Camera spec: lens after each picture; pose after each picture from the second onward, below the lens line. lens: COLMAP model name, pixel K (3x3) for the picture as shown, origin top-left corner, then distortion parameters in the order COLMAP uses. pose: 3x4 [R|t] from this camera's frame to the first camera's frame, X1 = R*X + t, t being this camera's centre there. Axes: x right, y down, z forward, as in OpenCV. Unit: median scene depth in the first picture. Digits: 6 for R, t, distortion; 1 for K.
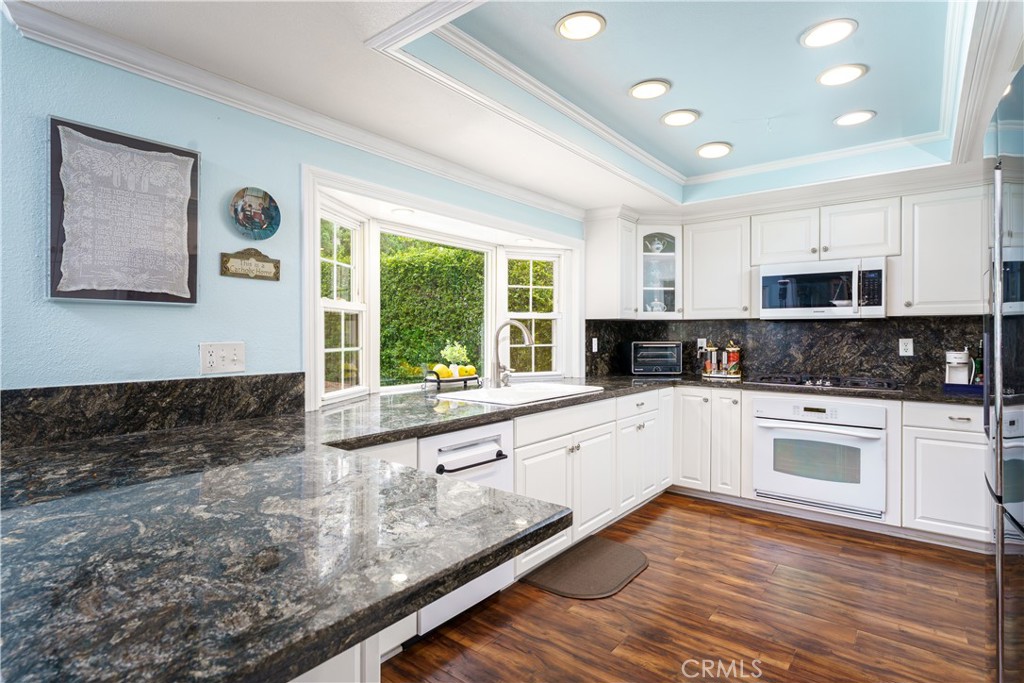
lens RADIAL K [[521.3, 0, 492.6], [0, 521.3, 335.3], [0, 0, 1]] dist [-0.005769, -0.000471]
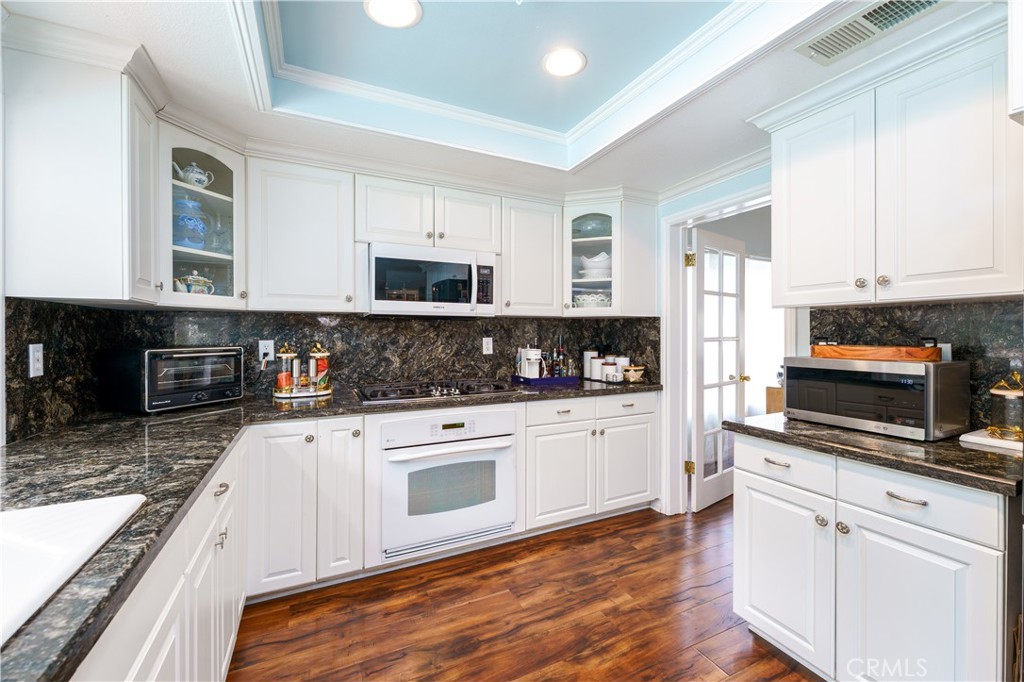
lens RADIAL K [[412.6, 0, 511.6], [0, 412.6, 334.7], [0, 0, 1]] dist [0.002114, -0.000874]
pose [[0.416612, -0.004926, 0.909071, 0.061021], [0.003624, 0.999986, 0.003758, -0.002472], [-0.909077, 0.001729, 0.416624, 0.591845]]
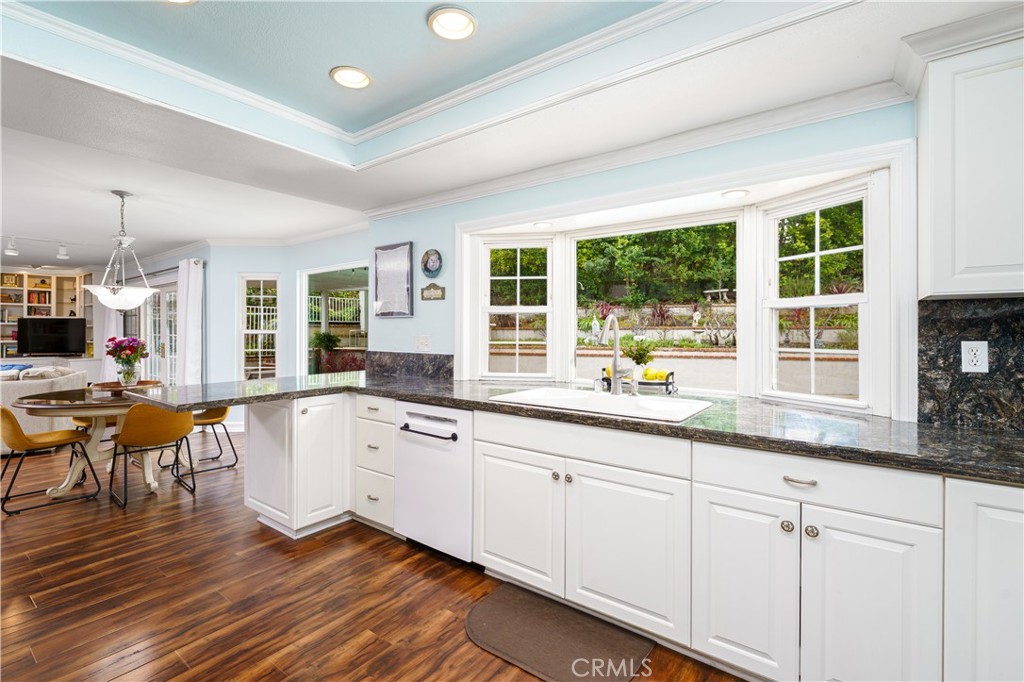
lens RADIAL K [[460.8, 0, 511.6], [0, 460.8, 330.7], [0, 0, 1]] dist [-0.007085, 0.000674]
pose [[0.048453, -0.002594, -0.998822, 0.653765], [-0.005807, 0.999979, -0.002878, 0.000076], [0.998809, 0.005940, 0.048437, 0.688874]]
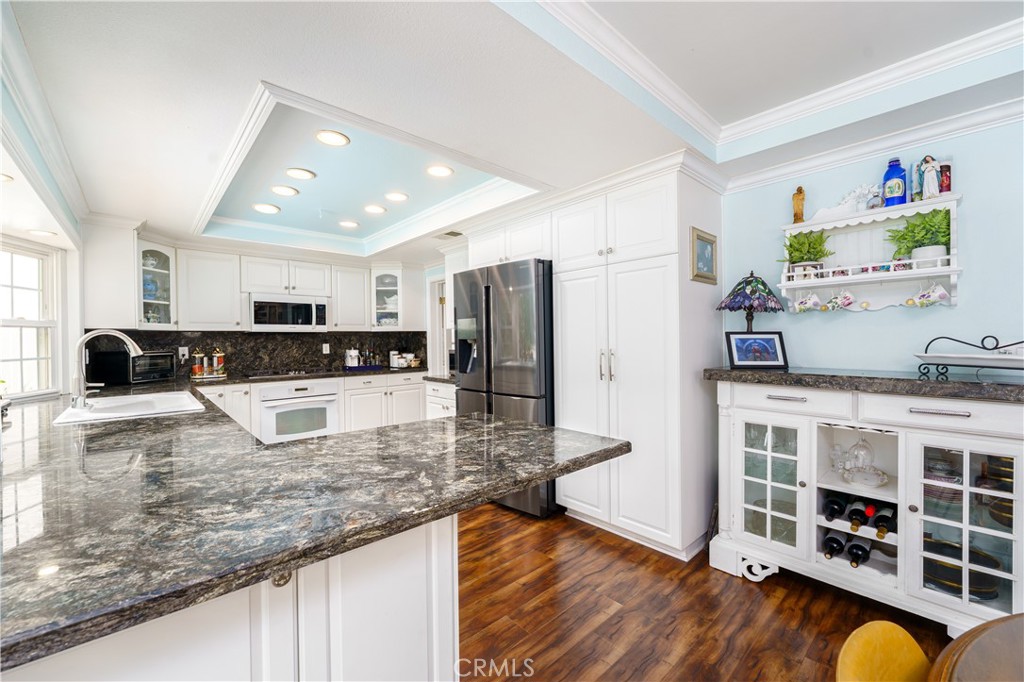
lens RADIAL K [[412.6, 0, 510.6], [0, 412.6, 340.2], [0, 0, 1]] dist [0.002114, -0.000874]
pose [[0.143812, -0.005991, 0.989587, -0.494245], [0.016386, 0.999859, 0.003672, -0.001116], [-0.989469, 0.015688, 0.143890, 0.166208]]
